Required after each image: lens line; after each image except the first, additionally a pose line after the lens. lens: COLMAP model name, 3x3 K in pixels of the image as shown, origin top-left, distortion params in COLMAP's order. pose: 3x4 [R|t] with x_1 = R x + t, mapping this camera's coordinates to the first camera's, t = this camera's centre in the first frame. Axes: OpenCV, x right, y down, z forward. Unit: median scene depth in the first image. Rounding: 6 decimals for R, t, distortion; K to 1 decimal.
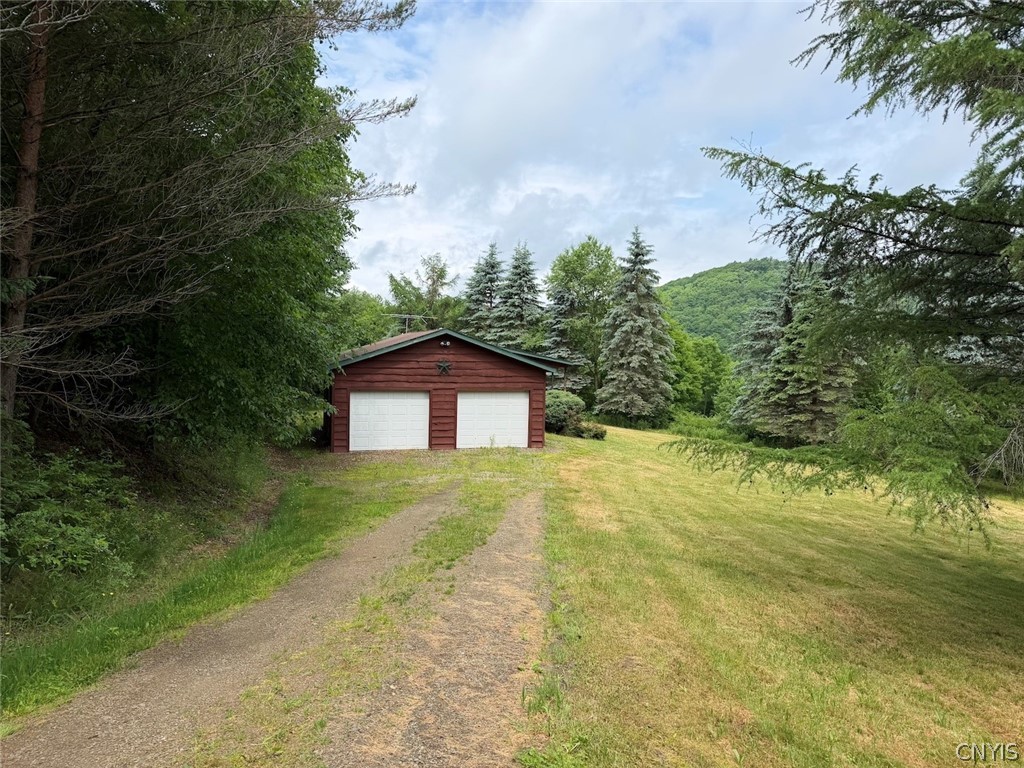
lens RADIAL K [[722.0, 0, 512.0], [0, 722.0, 384.0], [0, 0, 1]] dist [0.021361, -0.036880]
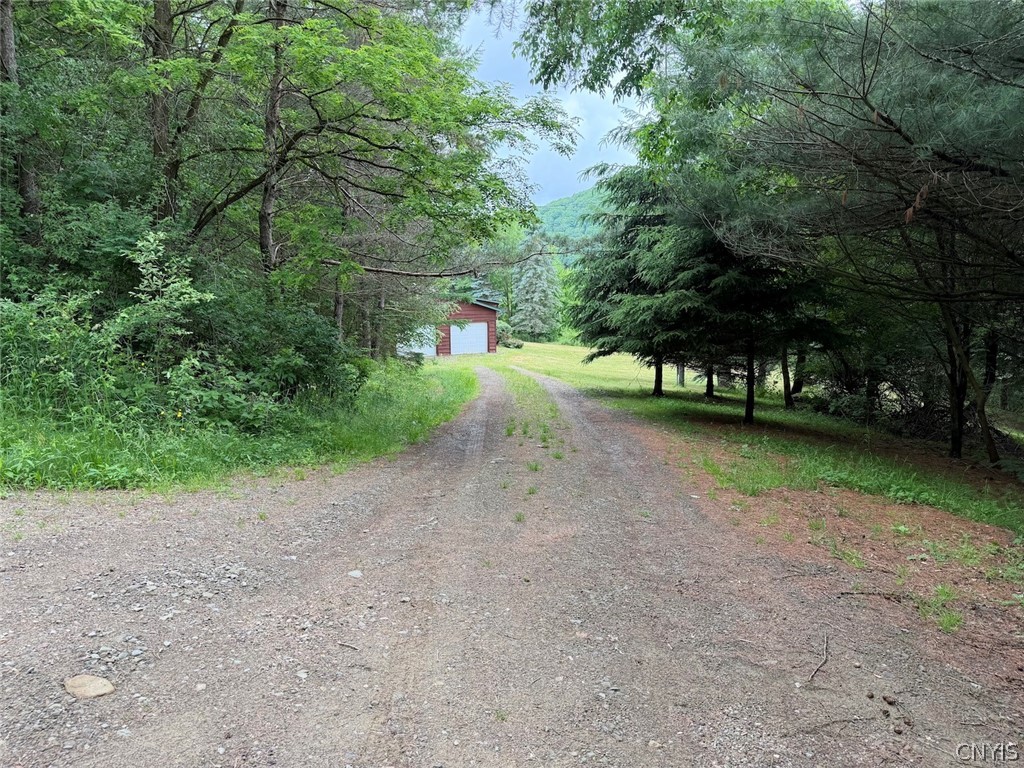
lens RADIAL K [[722.0, 0, 512.0], [0, 722.0, 384.0], [0, 0, 1]] dist [0.021361, -0.036880]
pose [[0.987022, -0.052850, 0.151639, -0.114559], [0.036177, 0.993198, 0.110676, -0.019810], [-0.156456, -0.103754, 0.982220, -0.474530]]
